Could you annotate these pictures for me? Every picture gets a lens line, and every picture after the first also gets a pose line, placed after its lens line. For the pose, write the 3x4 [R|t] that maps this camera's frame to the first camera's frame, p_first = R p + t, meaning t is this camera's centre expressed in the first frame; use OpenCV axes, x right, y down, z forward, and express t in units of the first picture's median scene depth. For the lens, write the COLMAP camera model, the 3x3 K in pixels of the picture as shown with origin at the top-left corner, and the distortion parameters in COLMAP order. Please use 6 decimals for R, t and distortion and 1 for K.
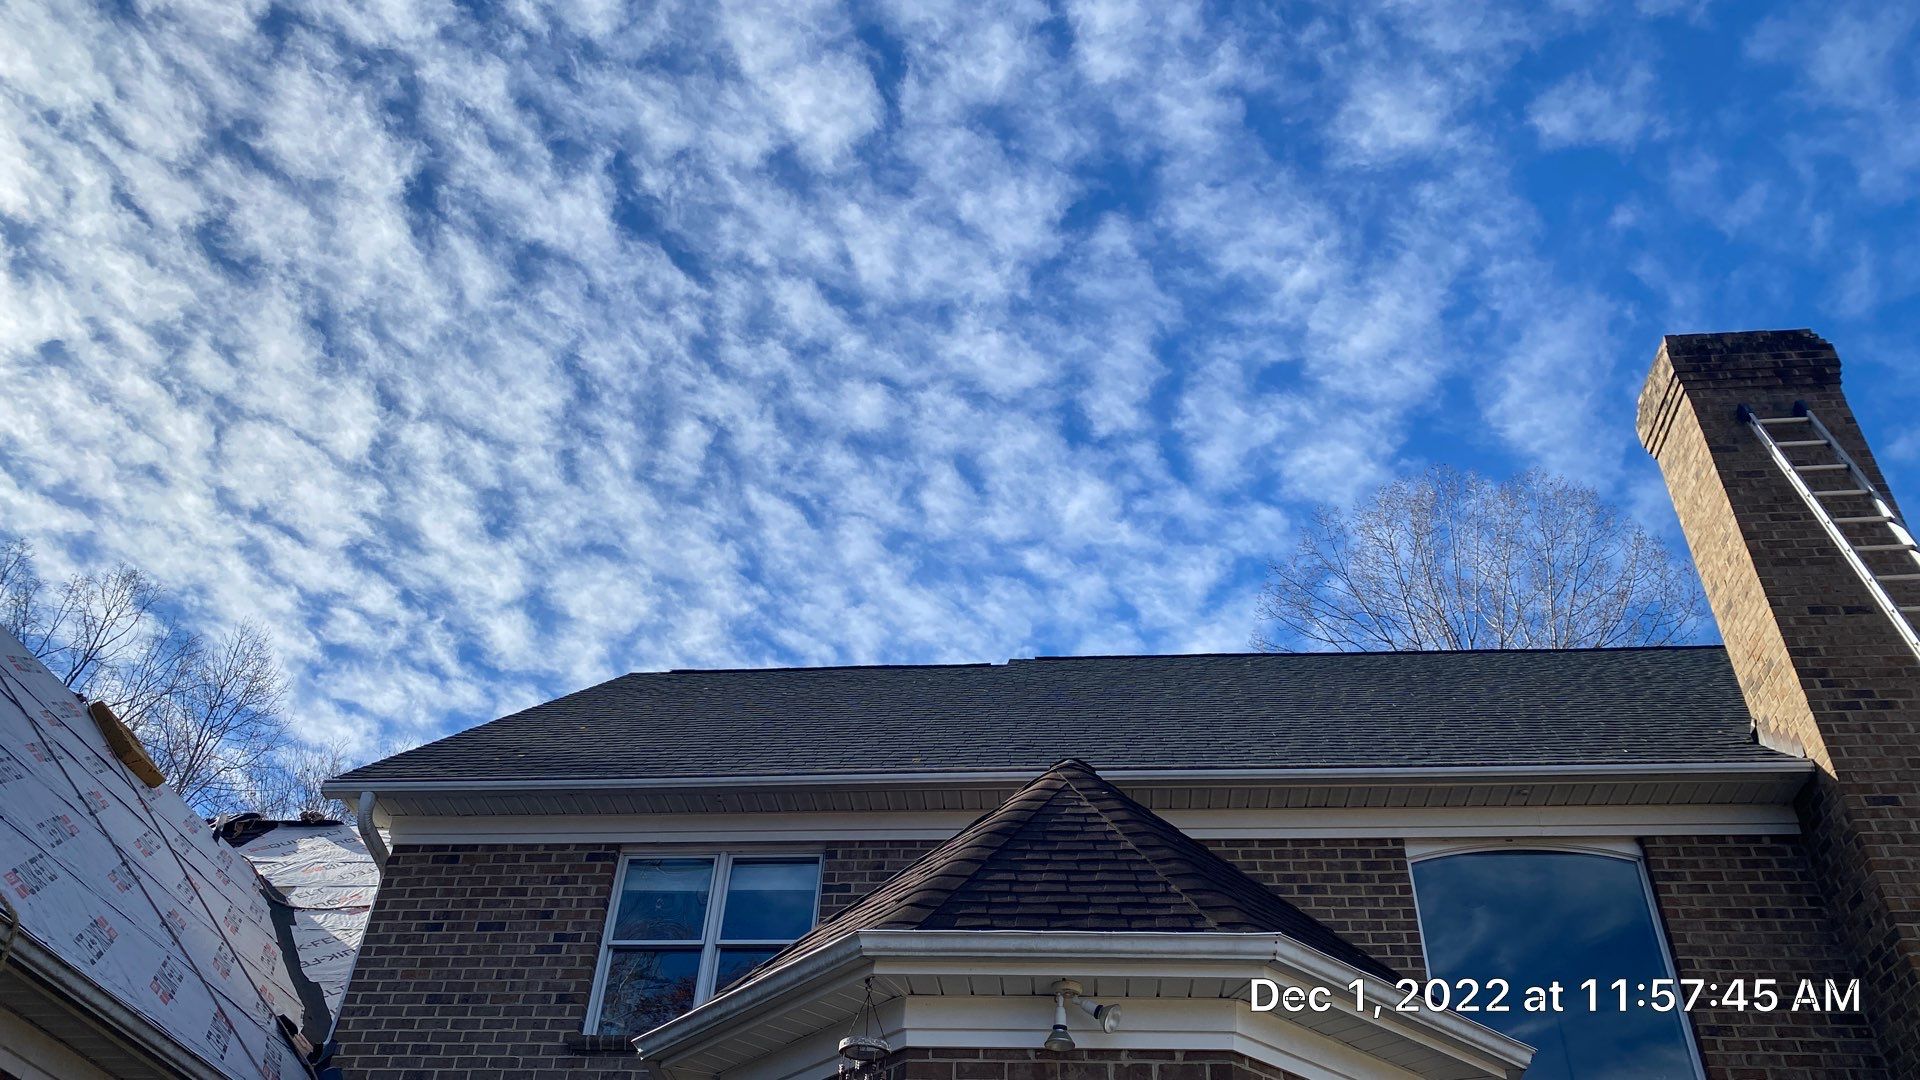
lens RADIAL K [[1457.4, 0, 950.2], [0, 1457.4, 535.7], [0, 0, 1]] dist [0.061573, -0.070140]
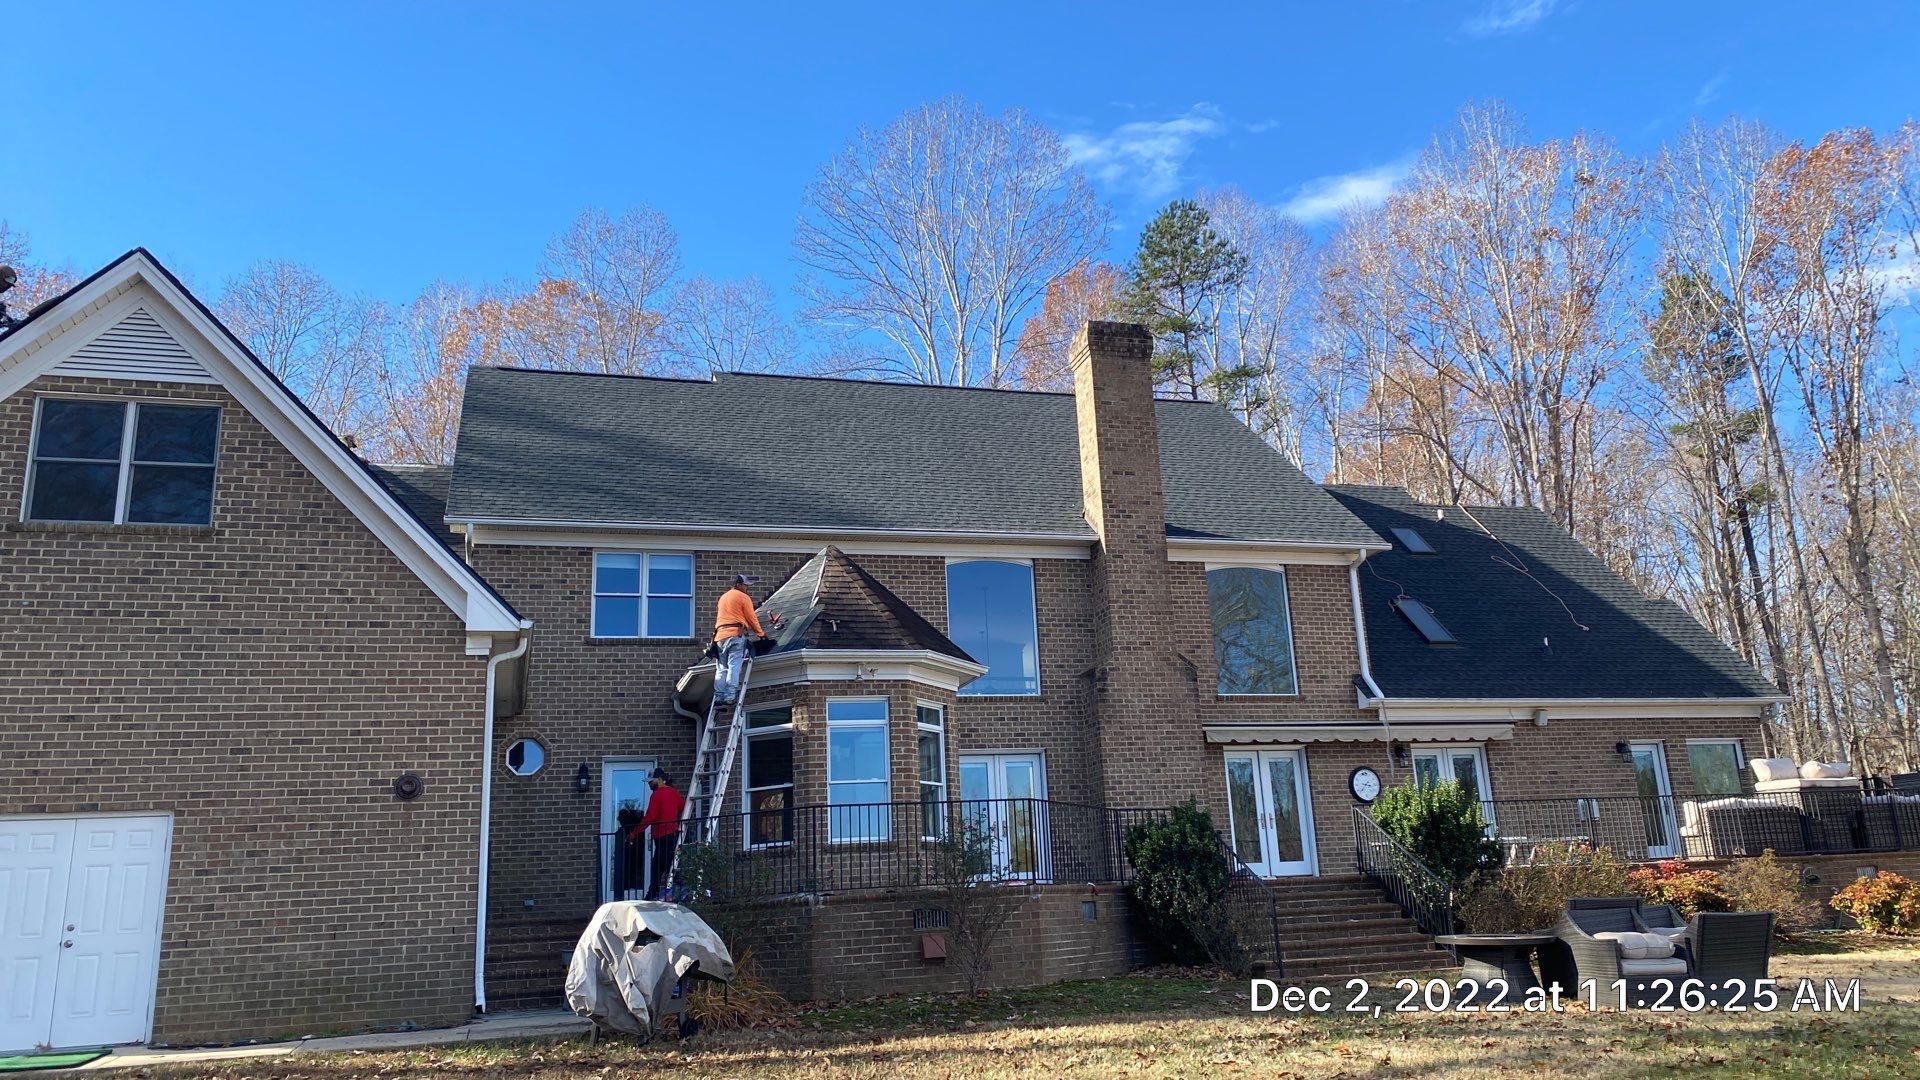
lens RADIAL K [[1457.4, 0, 1001.1], [0, 1457.4, 497.7], [0, 0, 1]] dist [0.061573, -0.070140]
pose [[0.915234, 0.027030, 0.402016, -0.563084], [-0.176326, 0.924006, 0.339297, -0.701754], [-0.362294, -0.381422, 0.850447, -1.012173]]
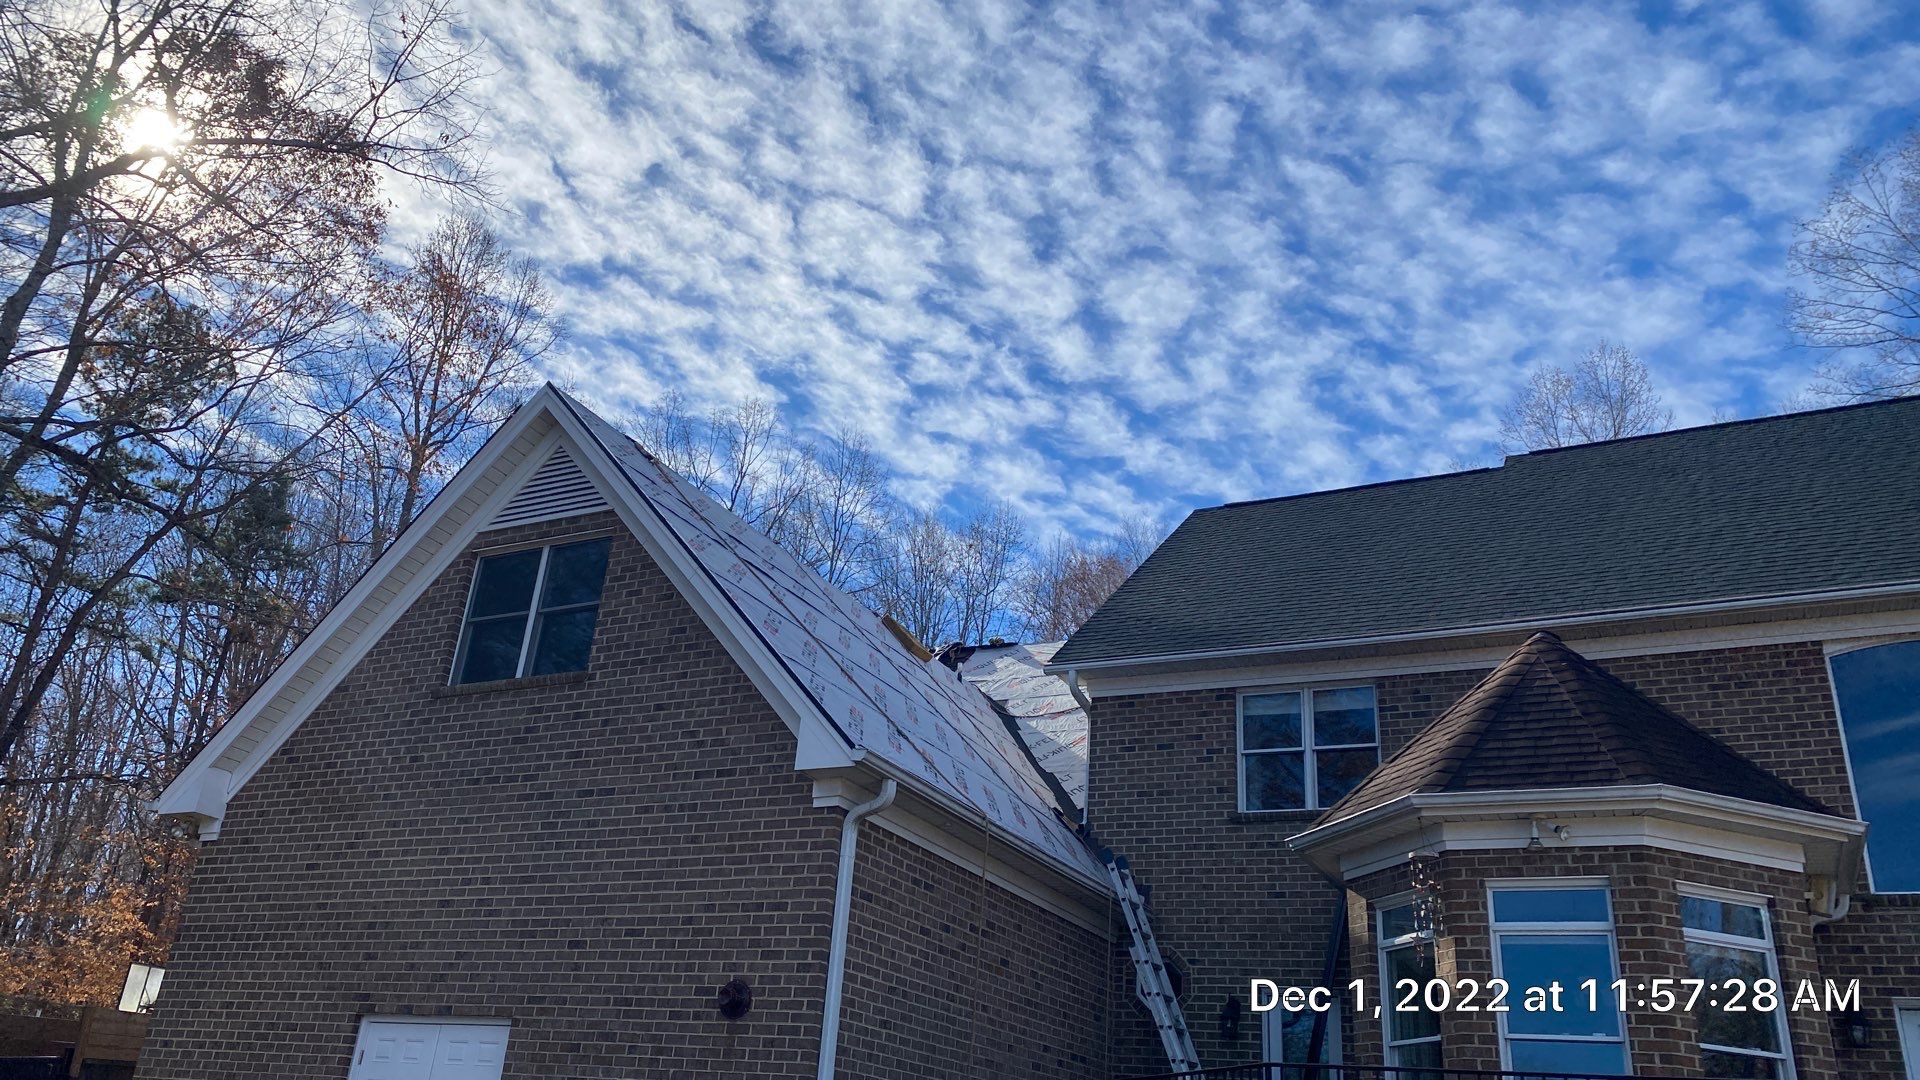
lens RADIAL K [[1457.4, 0, 936.5], [0, 1457.4, 516.1], [0, 0, 1]] dist [0.061573, -0.070140]
pose [[0.923644, -0.130465, -0.360363, 0.060626], [0.204525, 0.962985, 0.175581, -0.305154], [0.324117, -0.235878, 0.916138, -0.470698]]
